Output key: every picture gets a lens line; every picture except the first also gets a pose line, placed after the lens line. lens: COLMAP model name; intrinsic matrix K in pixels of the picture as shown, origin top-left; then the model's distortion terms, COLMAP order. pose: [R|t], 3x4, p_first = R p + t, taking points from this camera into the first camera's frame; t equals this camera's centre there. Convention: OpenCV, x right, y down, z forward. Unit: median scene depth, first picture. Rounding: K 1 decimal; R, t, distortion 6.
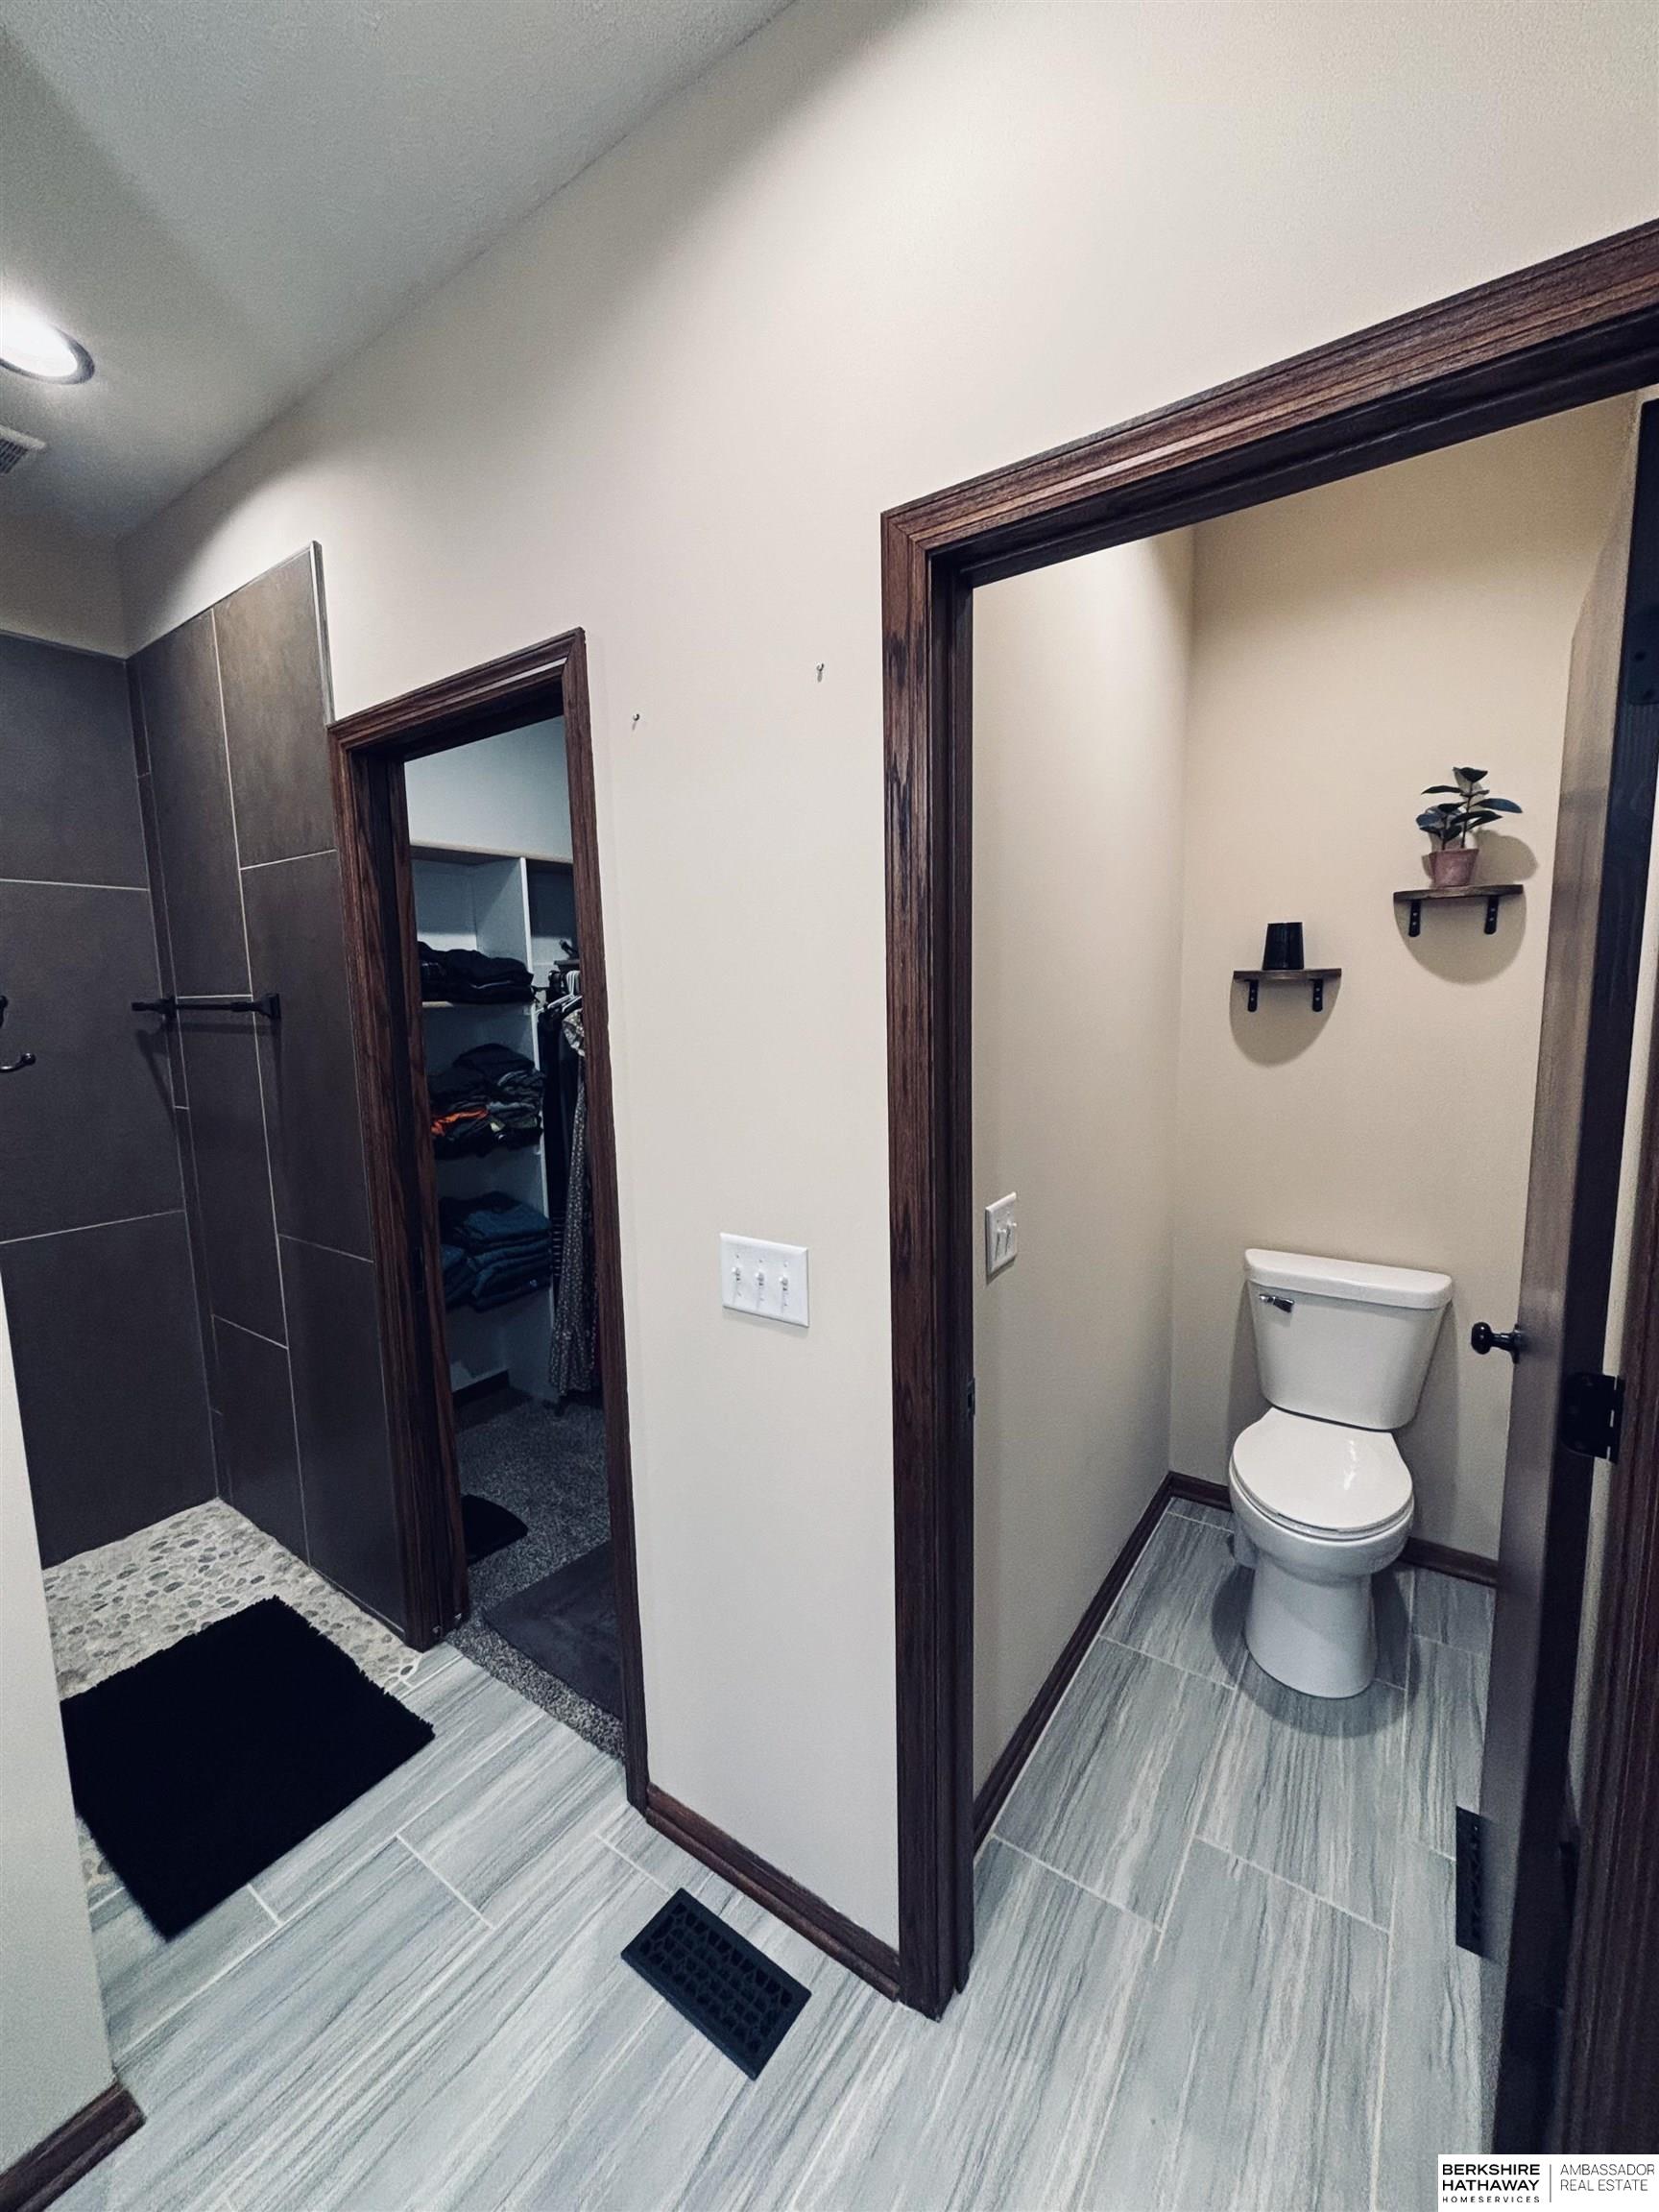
lens RADIAL K [[893.6, 0, 829.5], [0, 893.6, 1106.0], [0, 0, 1]] dist [-0.000864, -0.000267]
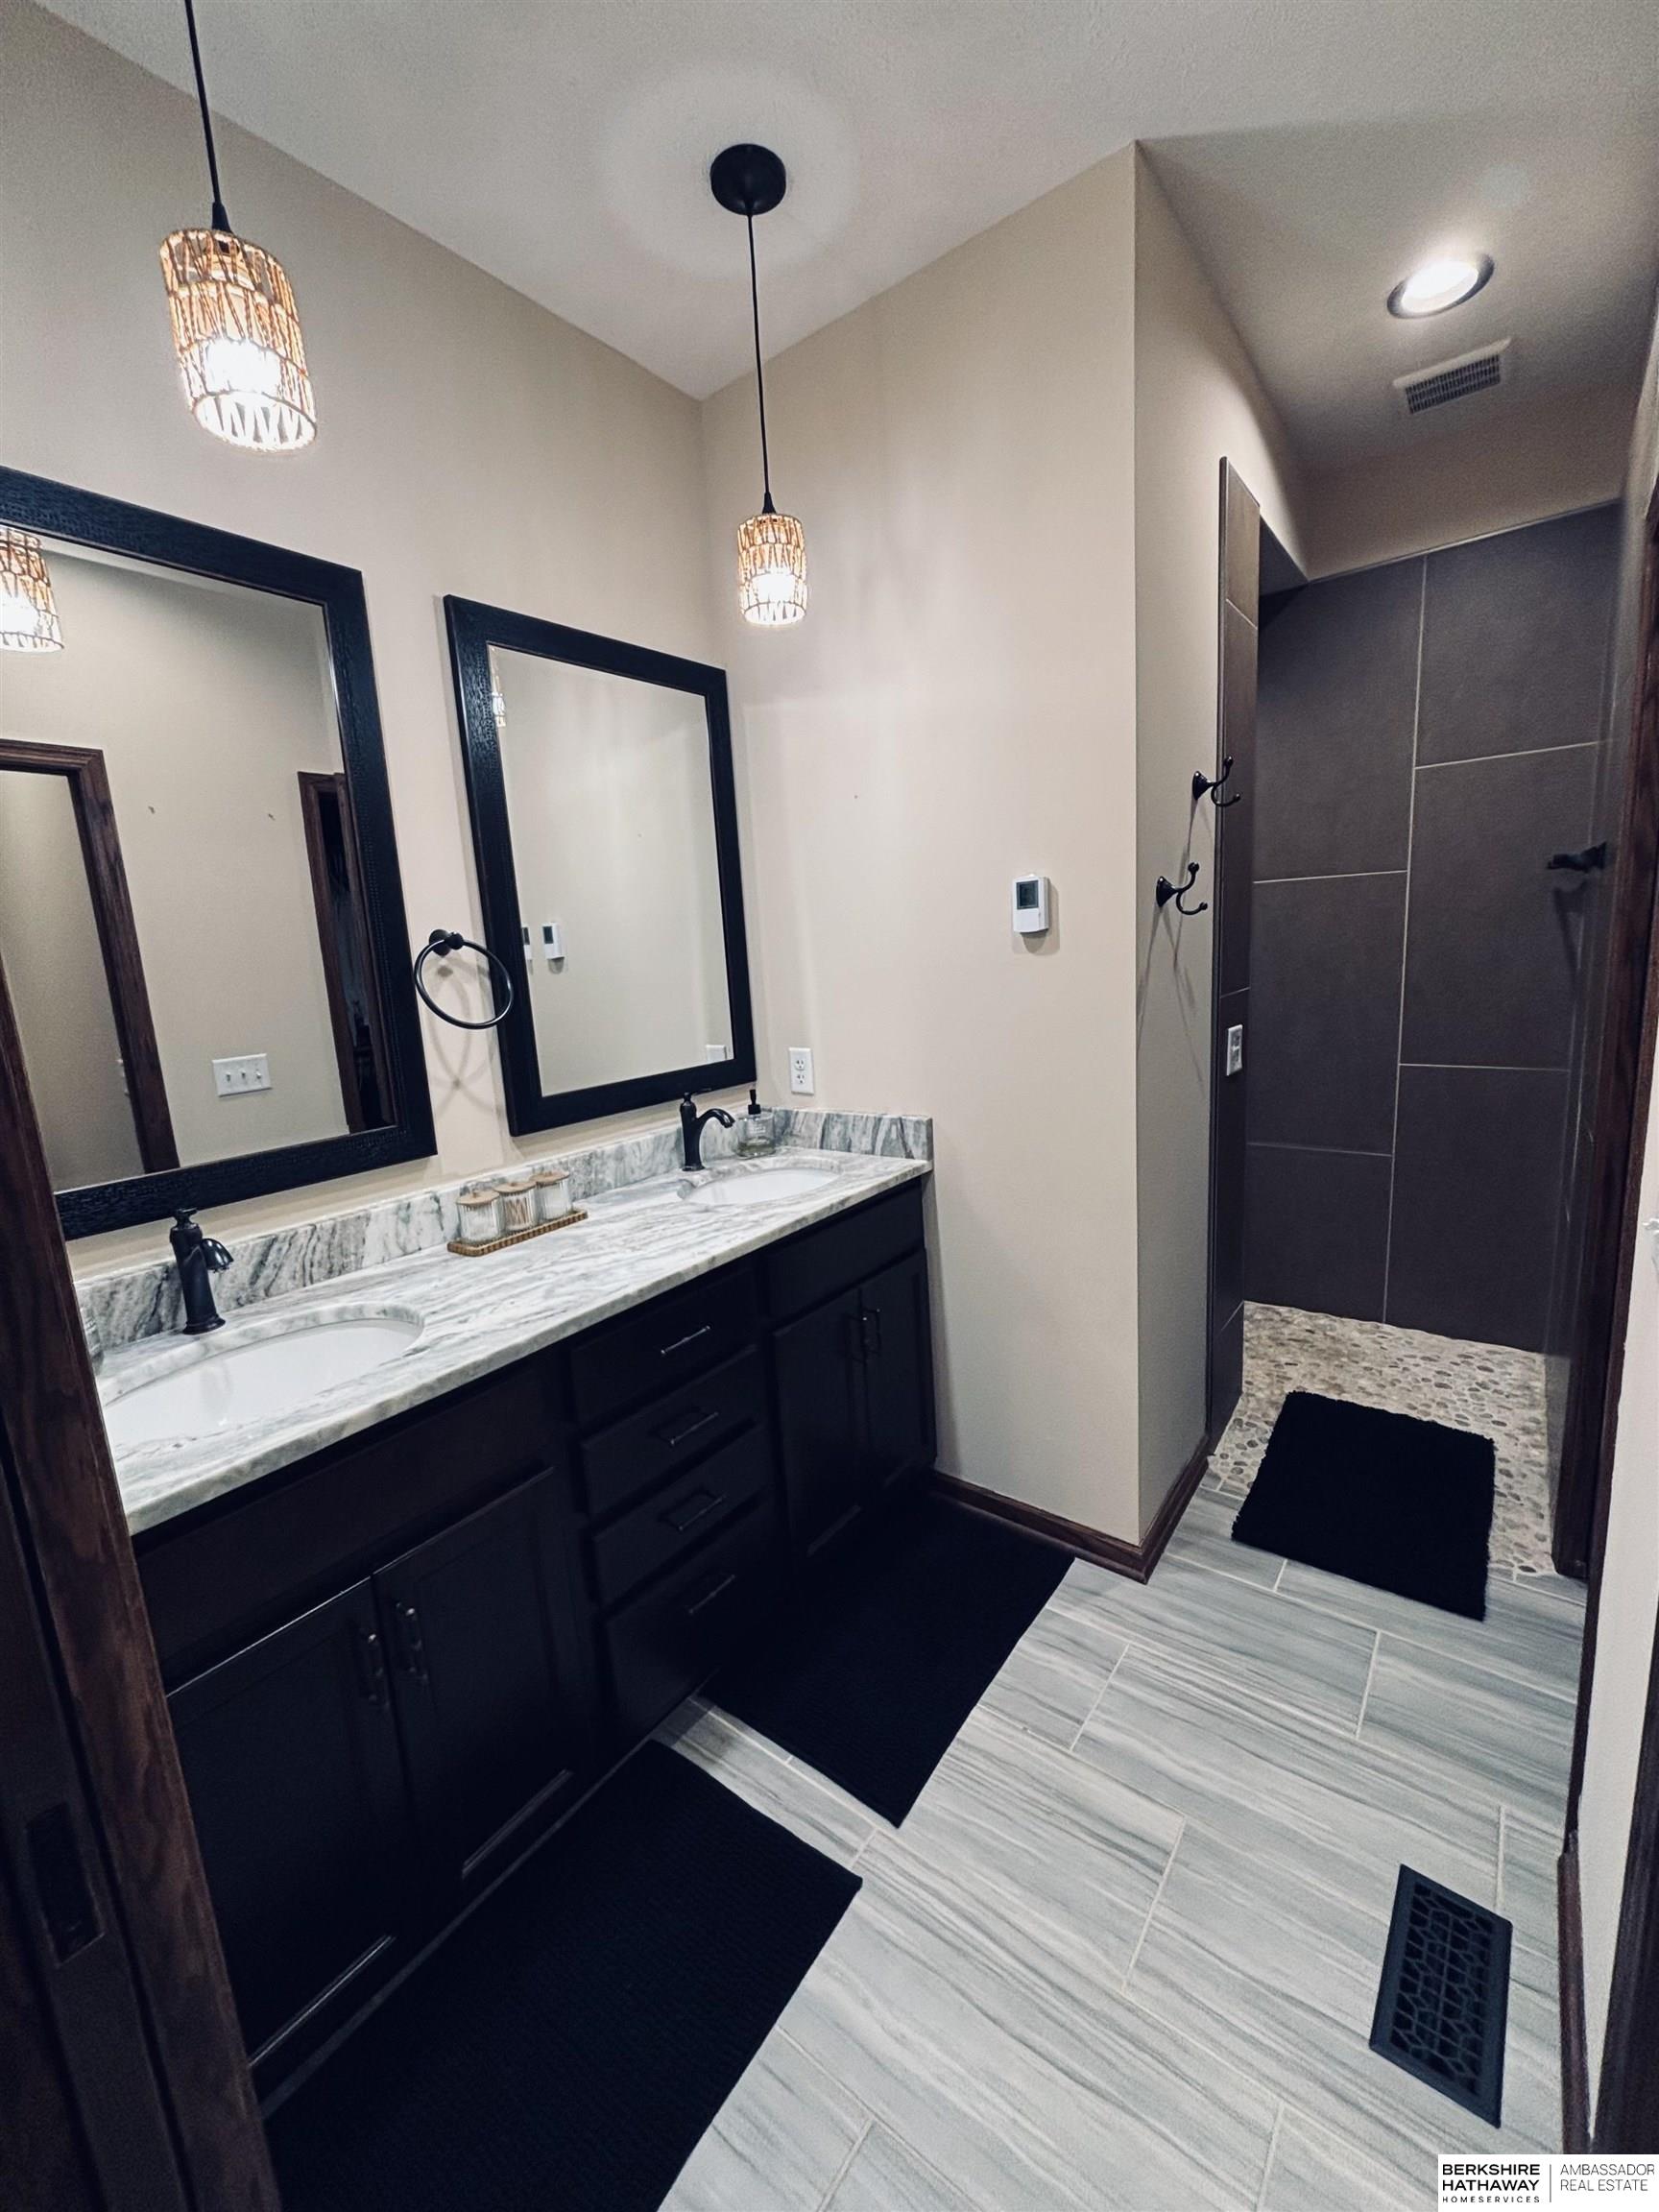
lens RADIAL K [[893.6, 0, 829.5], [0, 893.6, 1106.0], [0, 0, 1]] dist [-0.000864, -0.000267]
pose [[-0.046661, 0.209053, -0.976790, 0.381645], [-0.072728, 0.974549, 0.212048, 0.002820], [0.996260, 0.080935, -0.030269, 0.243925]]
